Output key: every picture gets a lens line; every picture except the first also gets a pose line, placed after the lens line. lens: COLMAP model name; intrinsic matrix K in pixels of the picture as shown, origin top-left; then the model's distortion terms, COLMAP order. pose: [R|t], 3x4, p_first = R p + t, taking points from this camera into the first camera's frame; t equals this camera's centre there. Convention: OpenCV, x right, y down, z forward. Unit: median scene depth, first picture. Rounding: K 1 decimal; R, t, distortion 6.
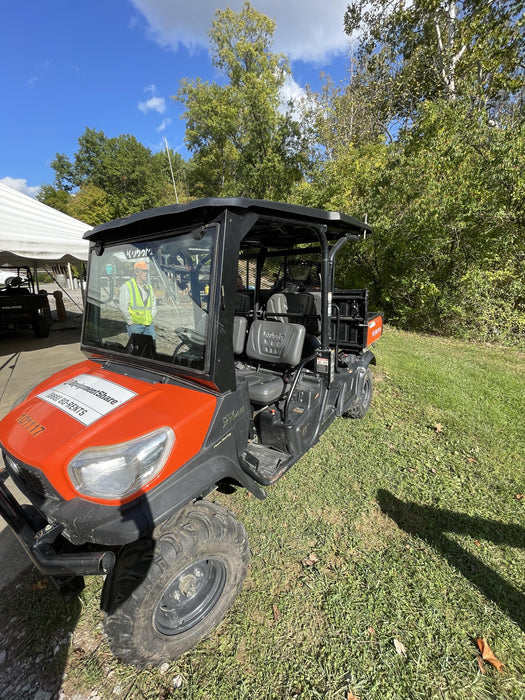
lens RADIAL K [[289.3, 0, 262.4], [0, 289.3, 349.6], [0, 0, 1]] dist [-0.003514, 0.000021]
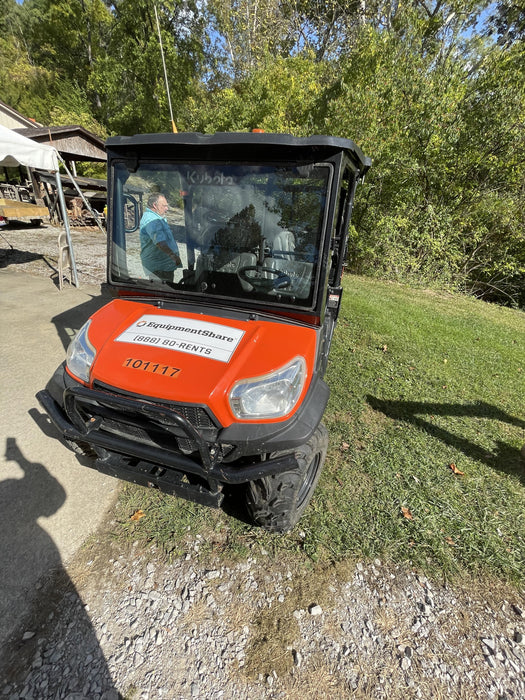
lens RADIAL K [[289.3, 0, 264.3], [0, 289.3, 353.4], [0, 0, 1]] dist [-0.003514, 0.000021]
pose [[0.935203, -0.079362, 0.345105, -0.468015], [-0.001894, 0.973428, 0.228985, -0.006477], [-0.354107, -0.214801, 0.910202, -0.006057]]
